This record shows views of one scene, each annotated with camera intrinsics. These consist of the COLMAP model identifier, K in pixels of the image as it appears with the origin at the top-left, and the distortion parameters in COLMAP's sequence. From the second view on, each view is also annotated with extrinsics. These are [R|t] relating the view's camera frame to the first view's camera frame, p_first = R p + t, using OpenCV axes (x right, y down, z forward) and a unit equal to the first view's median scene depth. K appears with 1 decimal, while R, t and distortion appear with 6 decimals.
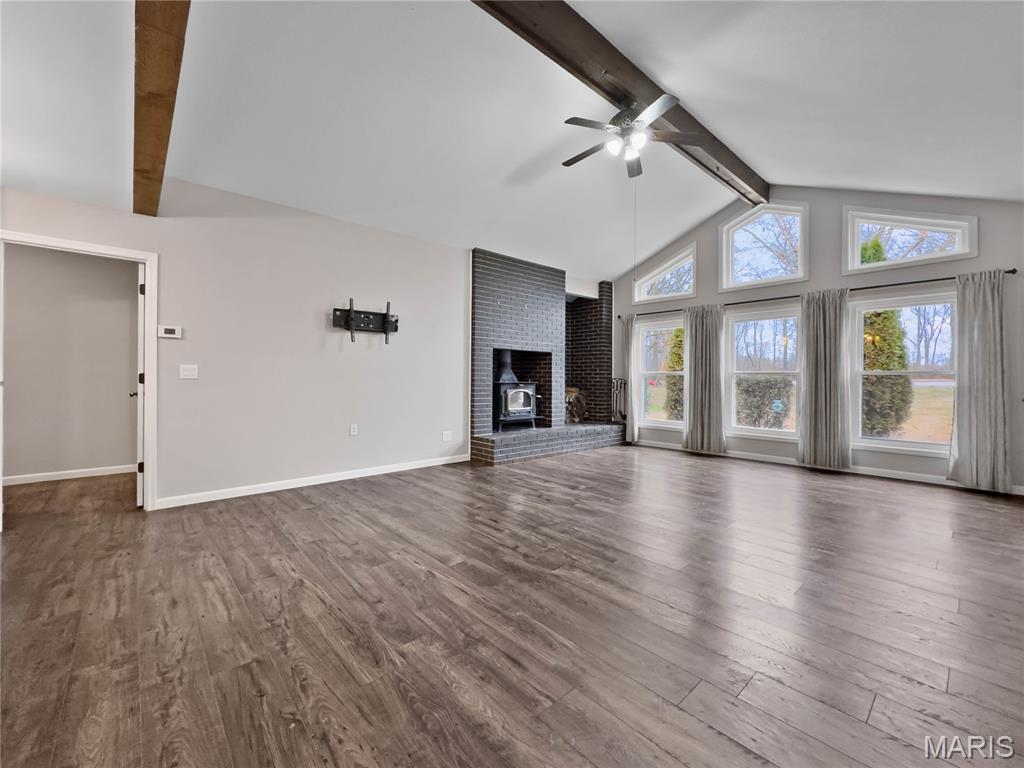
lens RADIAL K [[421.7, 0, 510.3], [0, 421.7, 378.5], [0, 0, 1]] dist [0.000496, 0.000093]
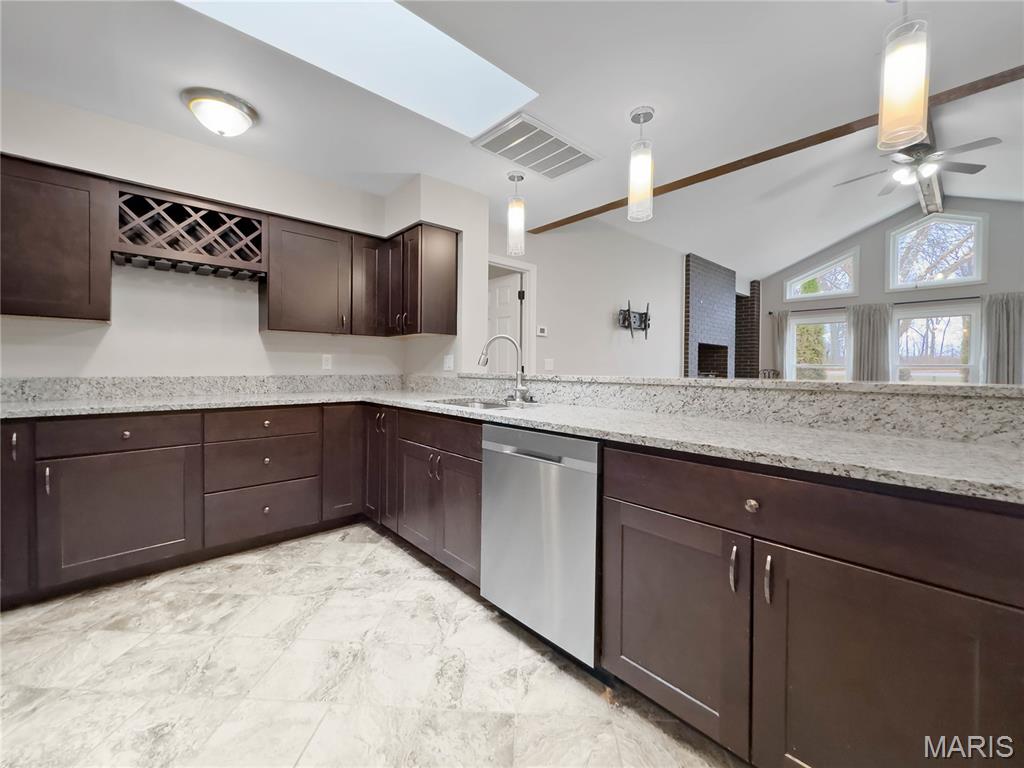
lens RADIAL K [[421.7, 0, 510.3], [0, 421.7, 378.5], [0, 0, 1]] dist [0.000496, 0.000093]
pose [[0.999975, 0.001487, 0.006931, -0.482523], [-0.001663, 0.999674, 0.025473, -0.003900], [-0.006891, -0.025484, 0.999651, -0.104297]]
